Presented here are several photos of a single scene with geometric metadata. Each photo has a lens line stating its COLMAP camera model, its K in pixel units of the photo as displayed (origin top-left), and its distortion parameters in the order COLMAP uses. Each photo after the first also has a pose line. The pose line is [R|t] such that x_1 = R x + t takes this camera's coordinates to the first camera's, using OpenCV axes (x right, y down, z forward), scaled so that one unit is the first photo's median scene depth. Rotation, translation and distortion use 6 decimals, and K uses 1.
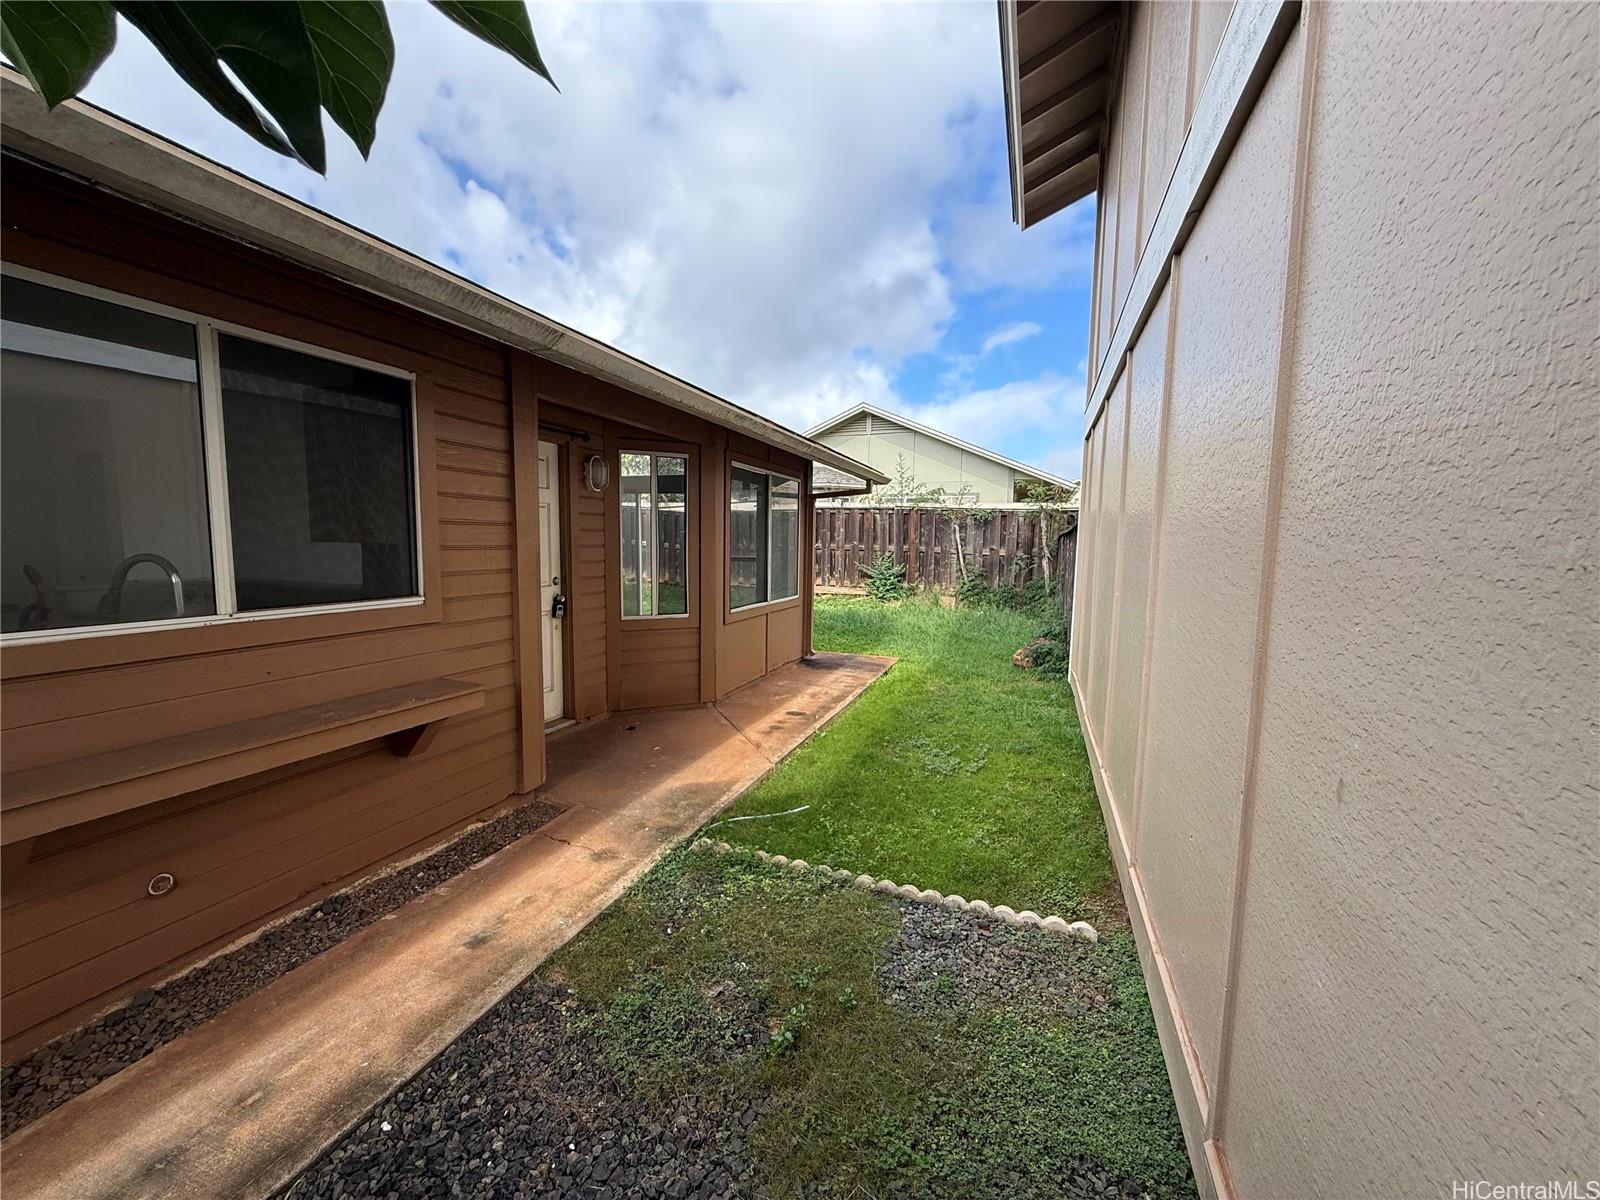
lens RADIAL K [[631.4, 0, 796.4], [0, 631.4, 598.7], [0, 0, 1]] dist [-0.000320, -0.000072]
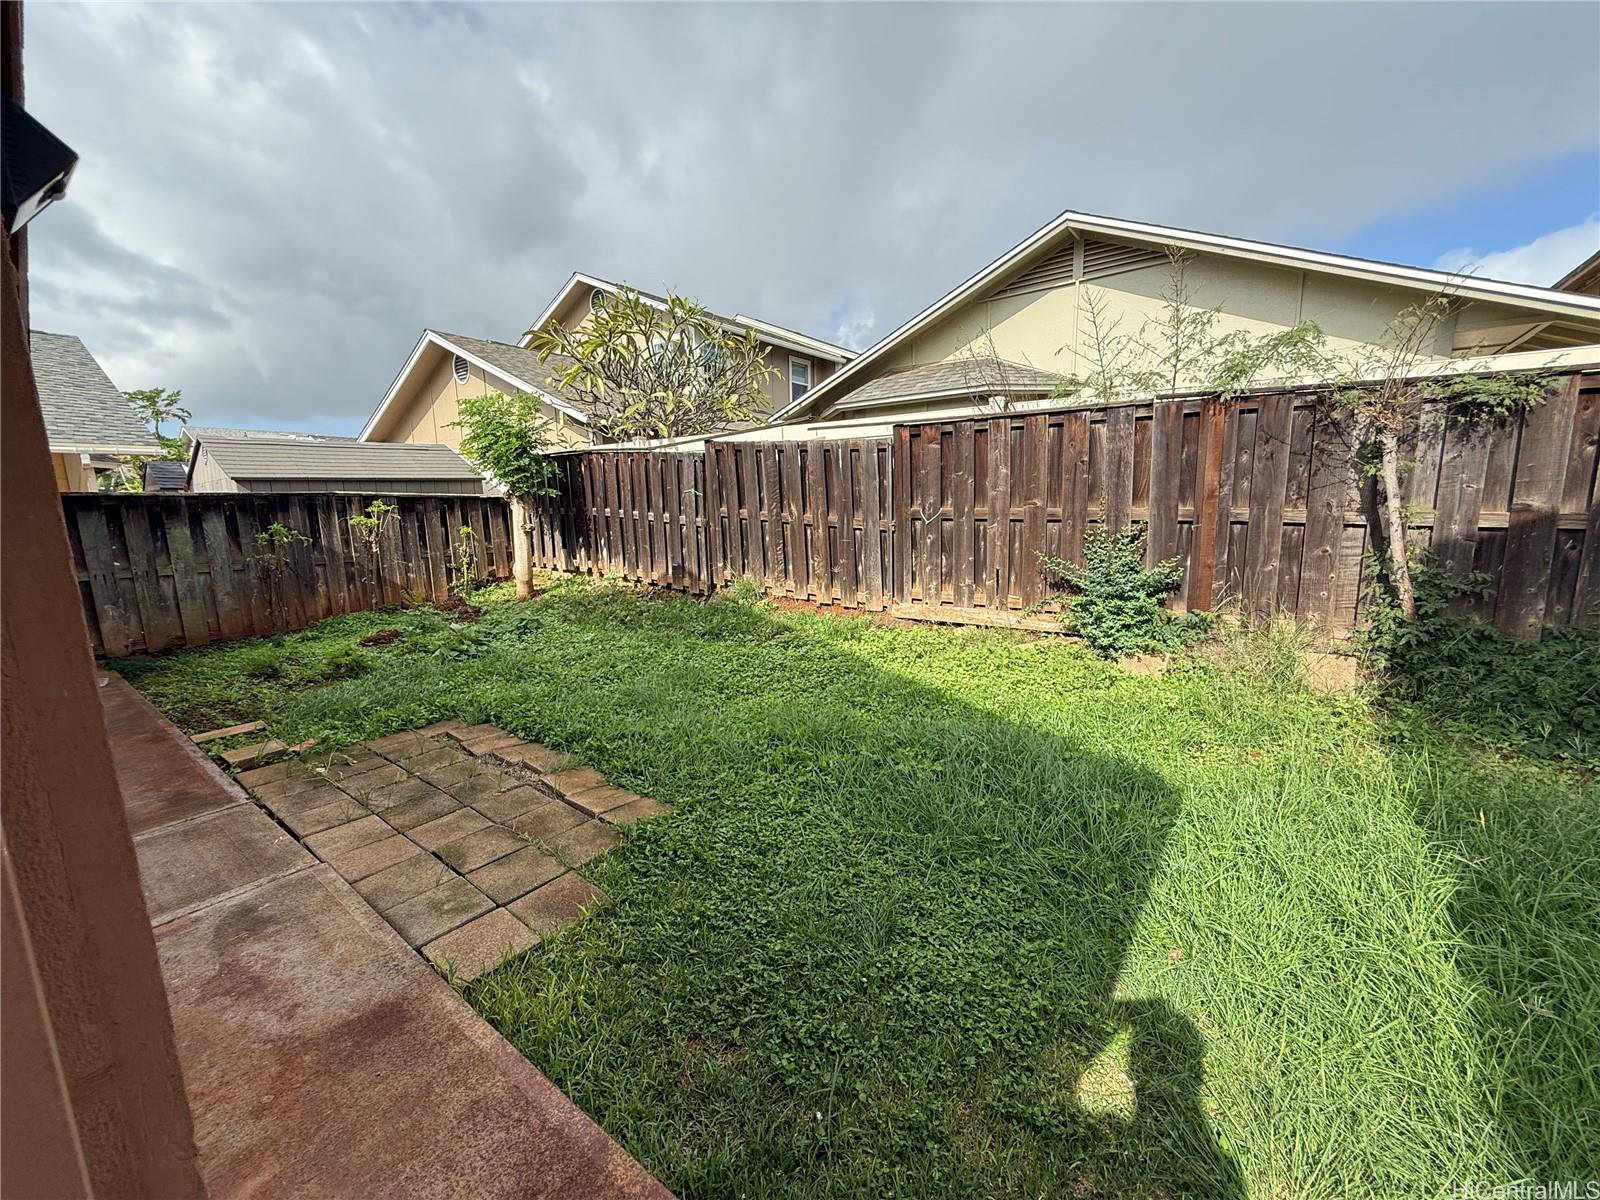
lens RADIAL K [[631.4, 0, 799.8], [0, 631.4, 608.3], [0, 0, 1]] dist [-0.000320, -0.000072]
pose [[0.961064, 0.016354, -0.275843, 0.061323], [0.001420, 0.997942, 0.064110, -0.048159], [0.276324, -0.062005, 0.959062, 0.585872]]
